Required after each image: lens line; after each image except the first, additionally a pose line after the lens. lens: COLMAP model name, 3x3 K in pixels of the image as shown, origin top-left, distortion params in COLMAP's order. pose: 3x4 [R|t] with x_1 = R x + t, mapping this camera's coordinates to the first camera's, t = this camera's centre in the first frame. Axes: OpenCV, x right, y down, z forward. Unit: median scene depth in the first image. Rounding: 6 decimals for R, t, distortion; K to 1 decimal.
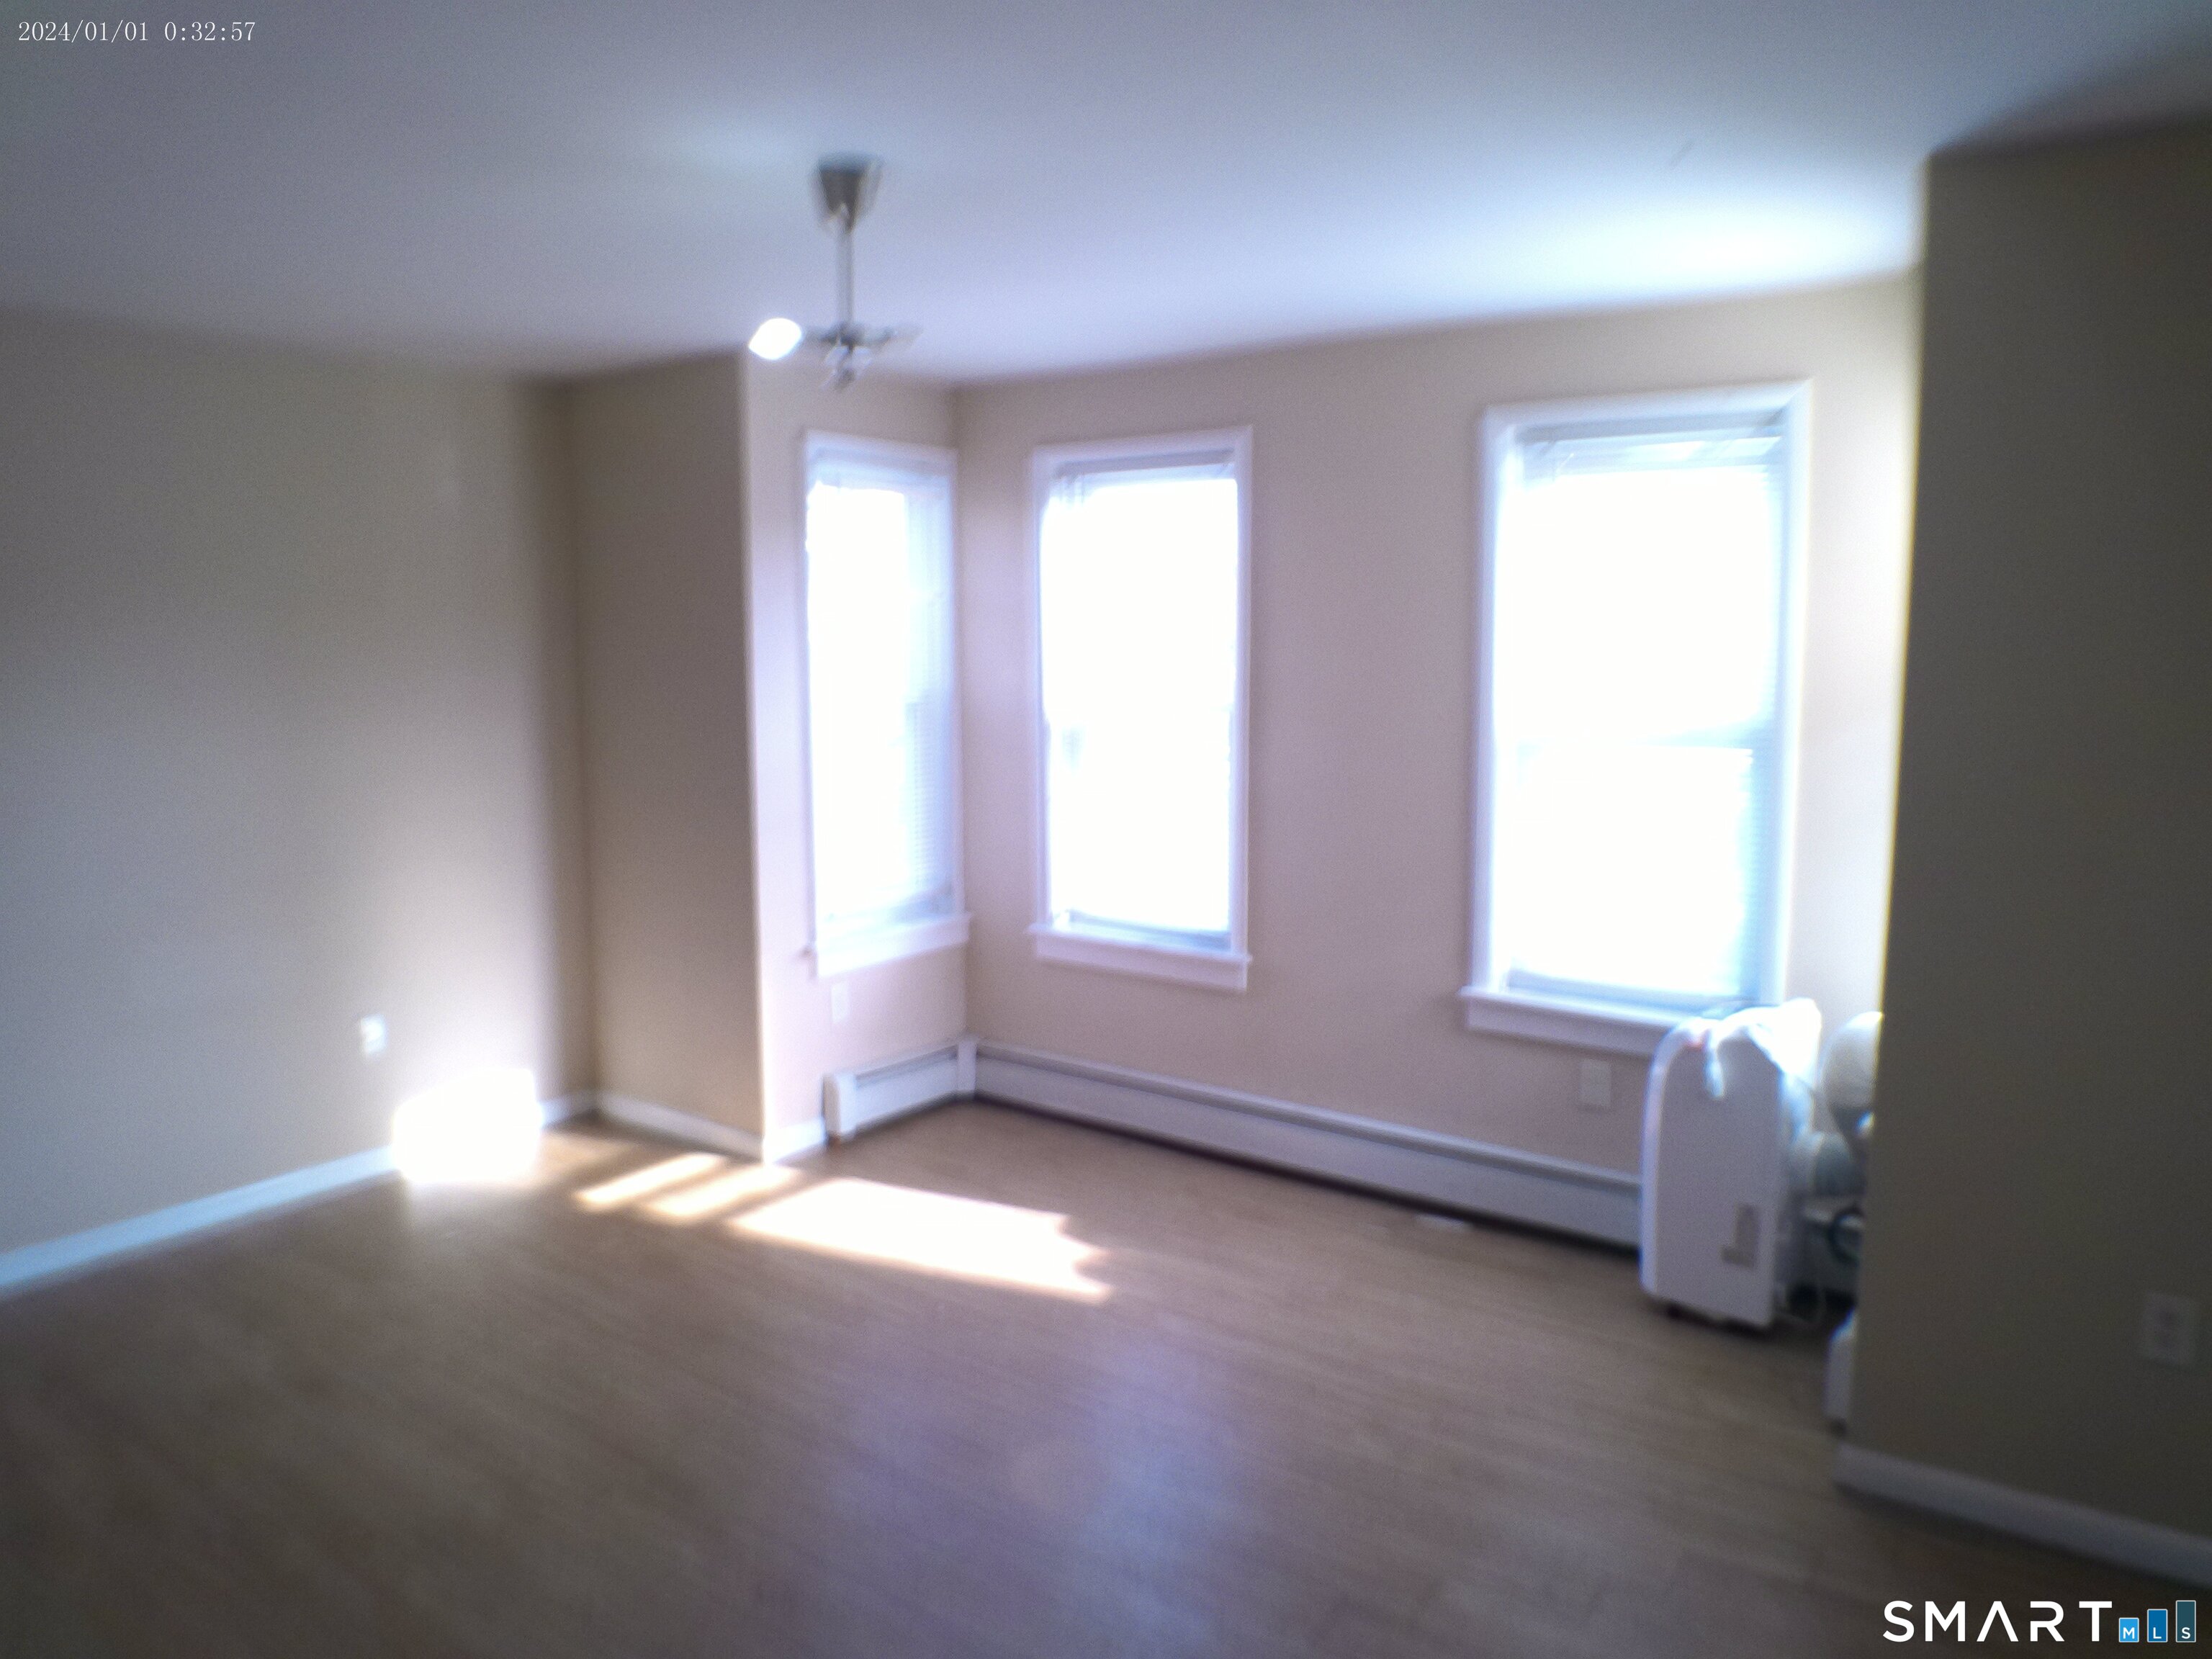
lens RADIAL K [[1546.2, 0, 1097.4], [0, 1546.2, 841.3], [0, 0, 1]] dist [-0.047643, -0.002889]
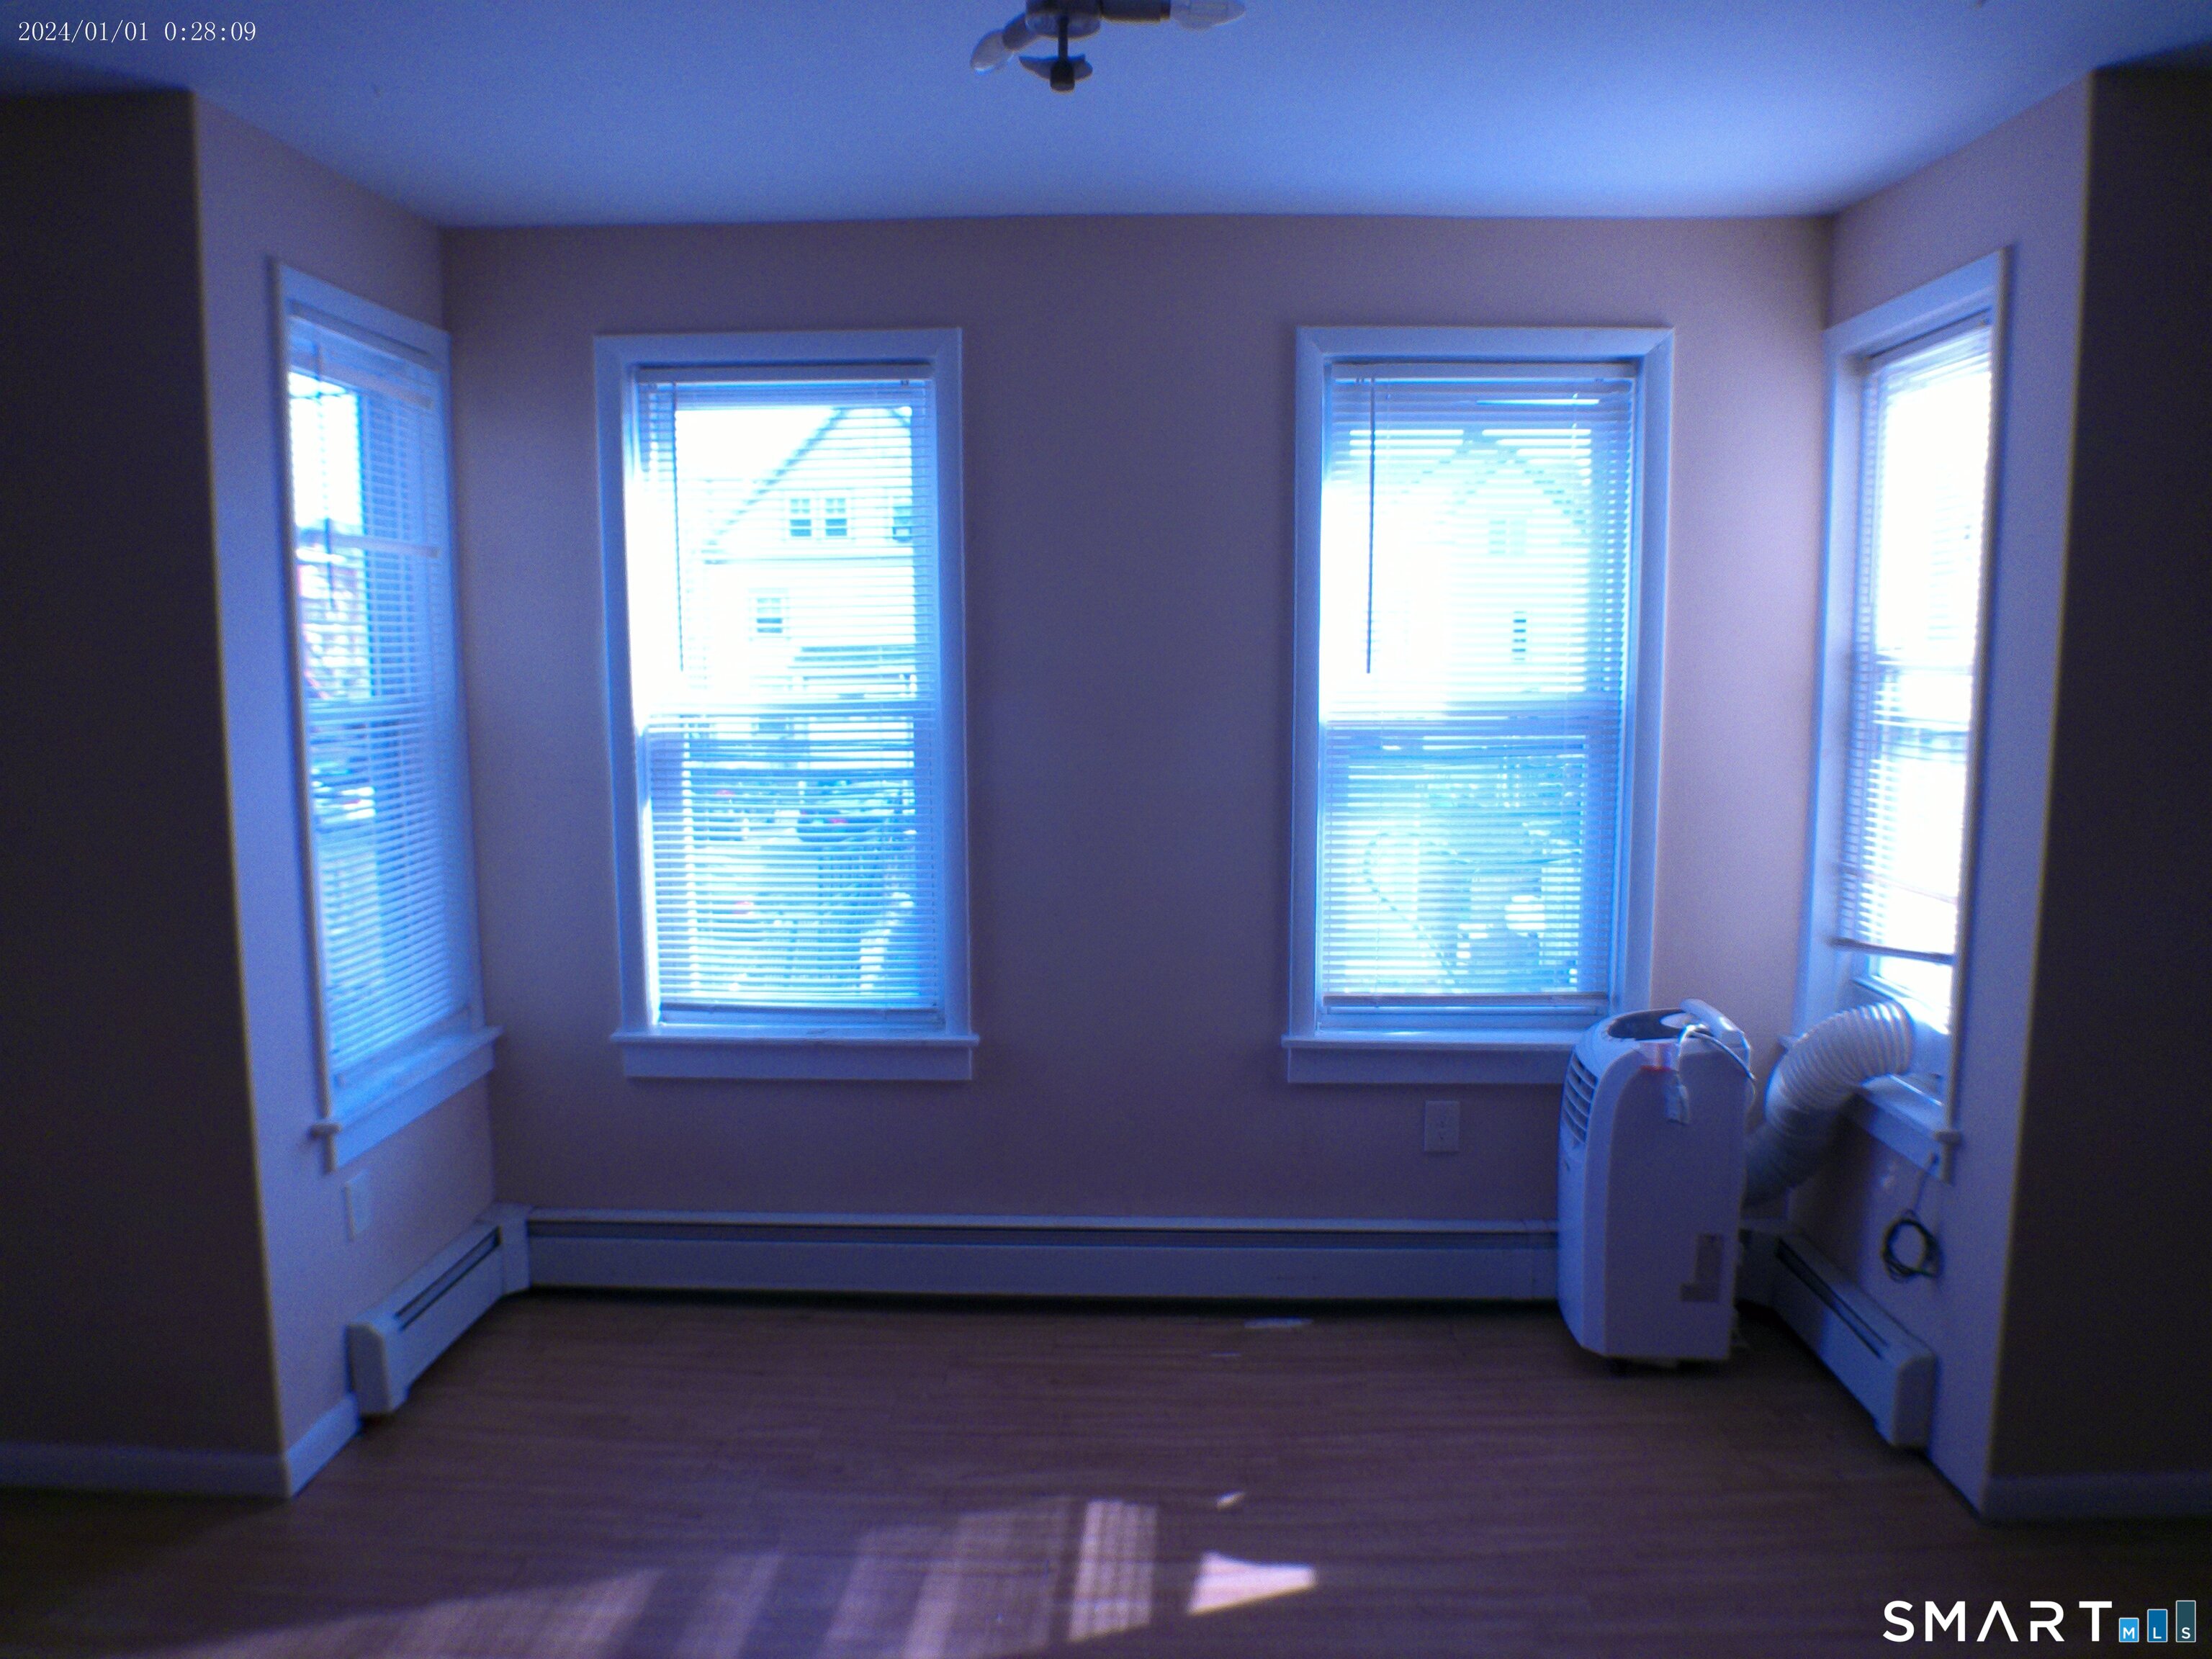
lens RADIAL K [[1546.2, 0, 1097.4], [0, 1546.2, 841.3], [0, 0, 1]] dist [-0.047643, -0.002889]
pose [[0.816992, -0.078836, 0.571234, -0.270098], [0.080383, 0.996509, 0.022562, -0.030785], [-0.571018, 0.027484, 0.820477, 0.332392]]
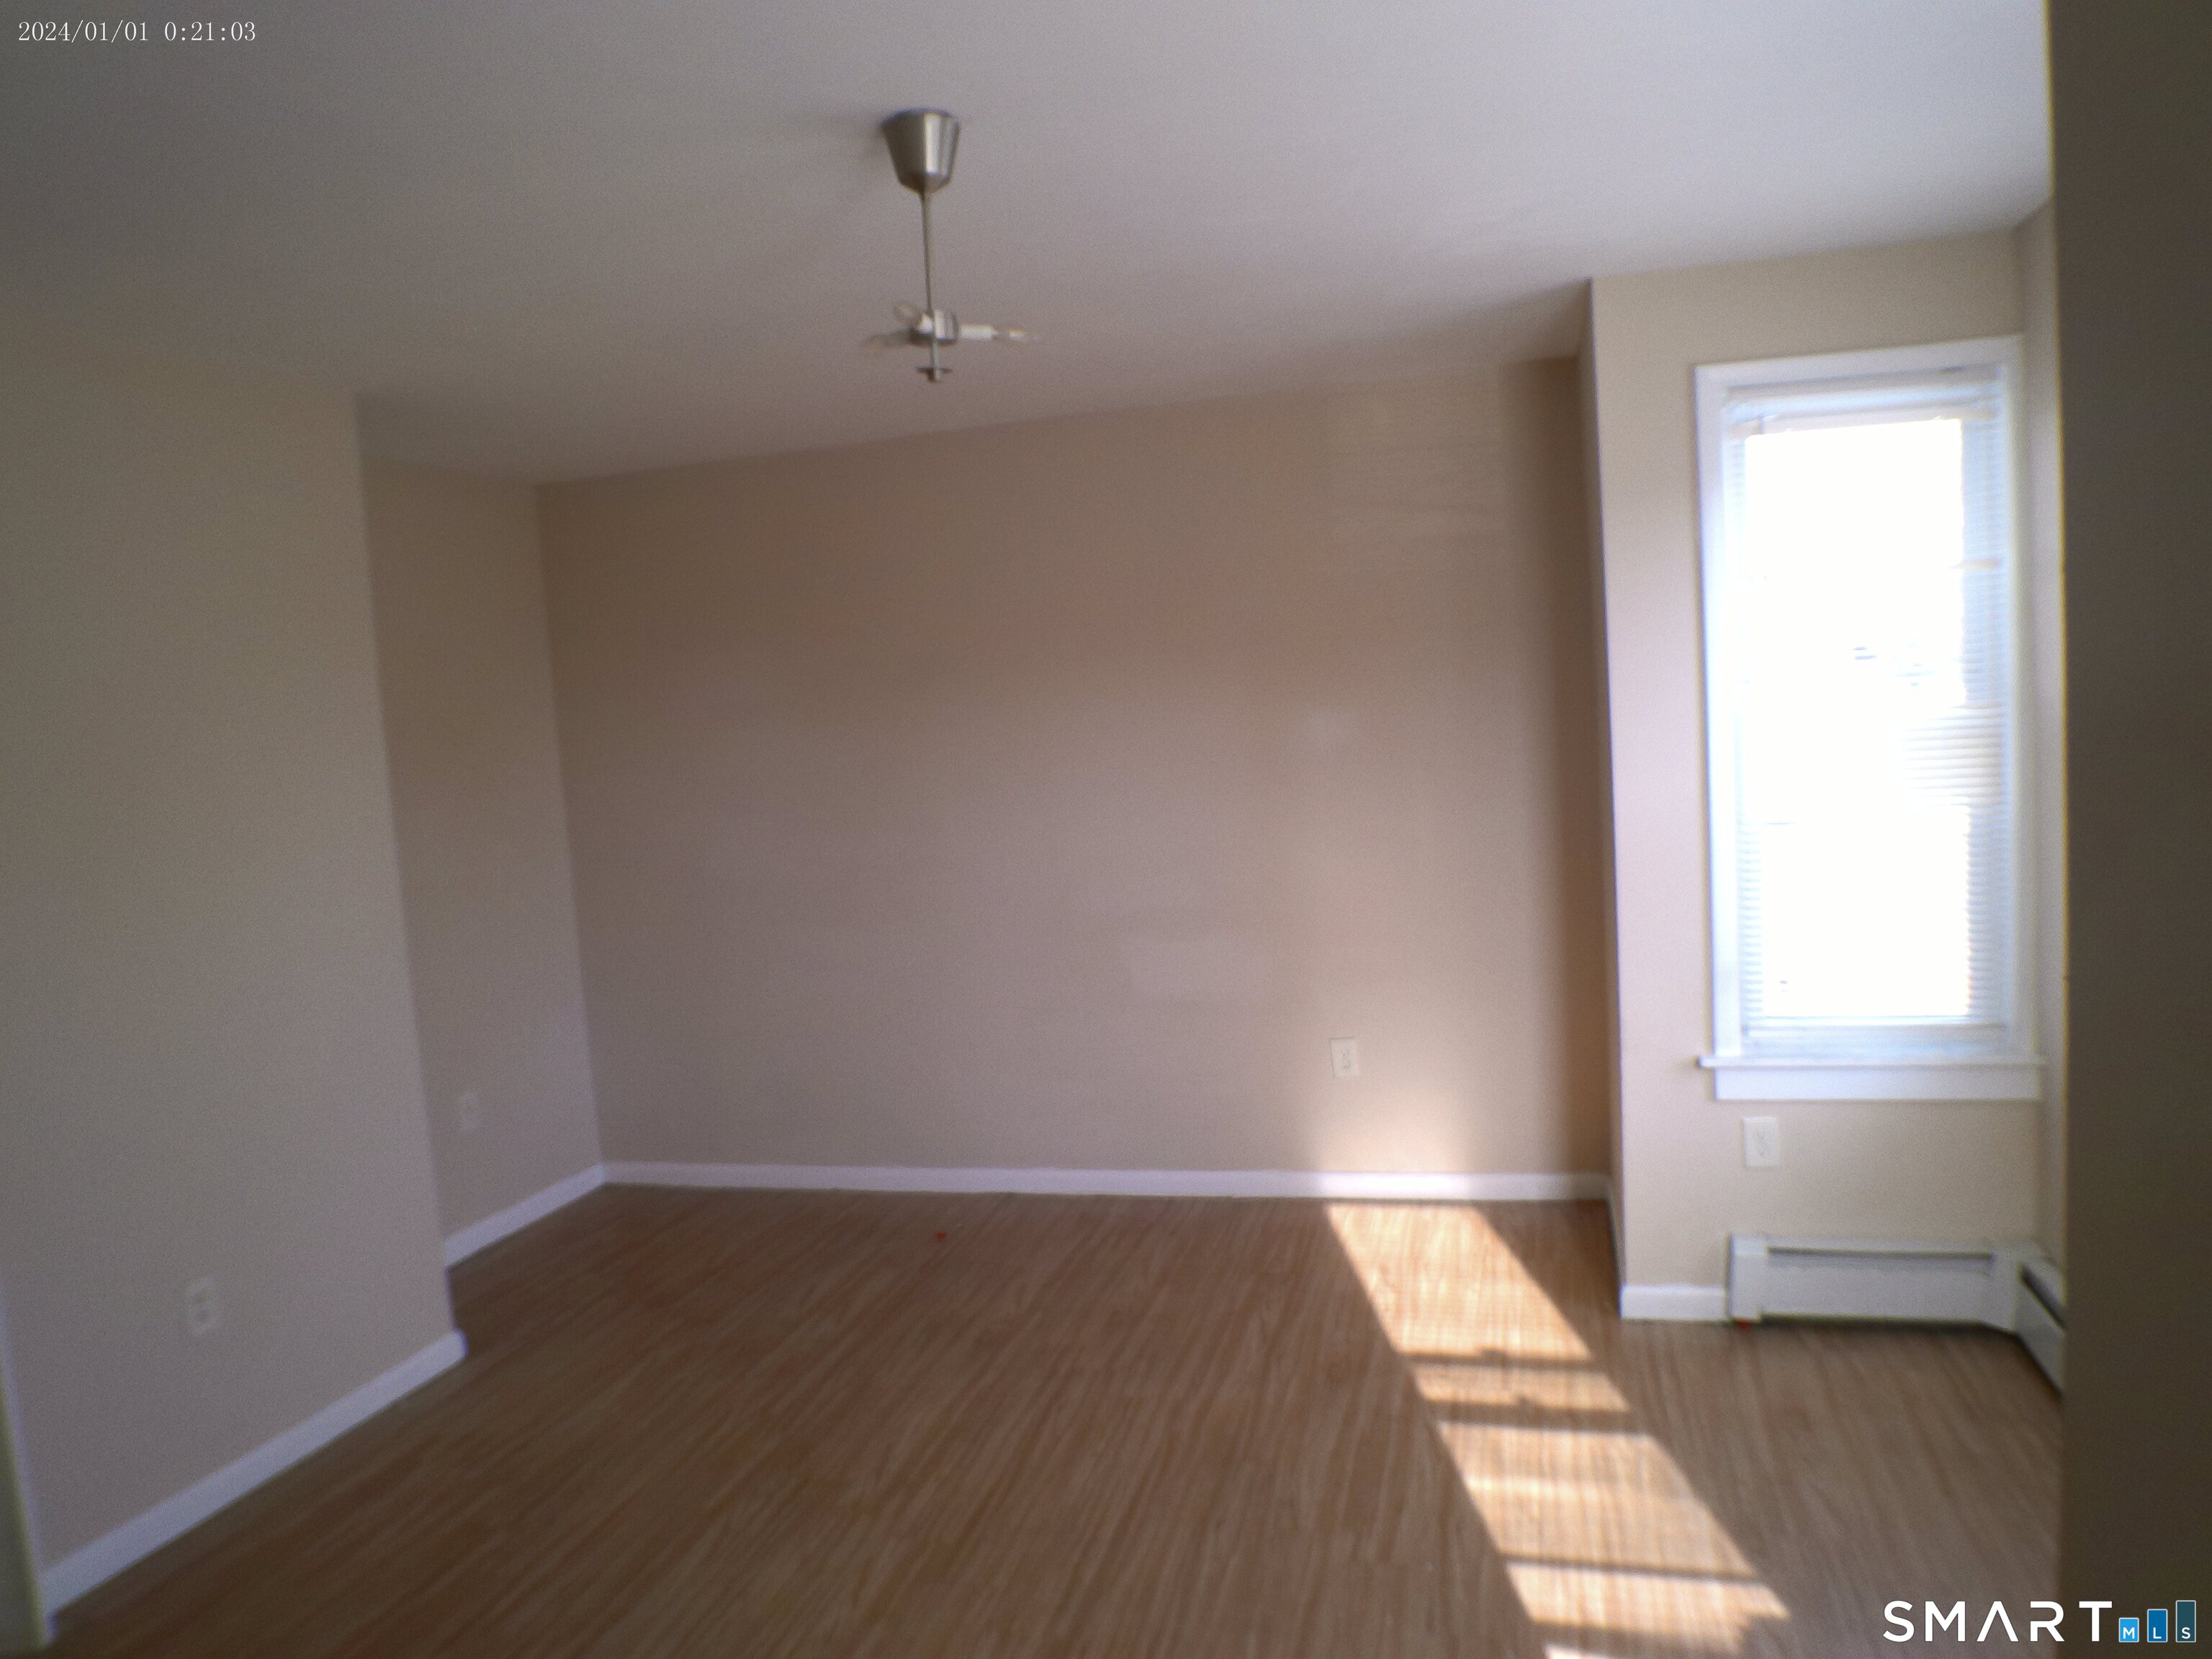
lens RADIAL K [[1546.2, 0, 1097.4], [0, 1546.2, 841.3], [0, 0, 1]] dist [-0.047643, -0.002889]
pose [[0.358735, 0.062912, -0.931317, 0.393144], [-0.055448, 0.997401, 0.046018, -0.053851], [0.931791, 0.035132, 0.361291, 0.454223]]
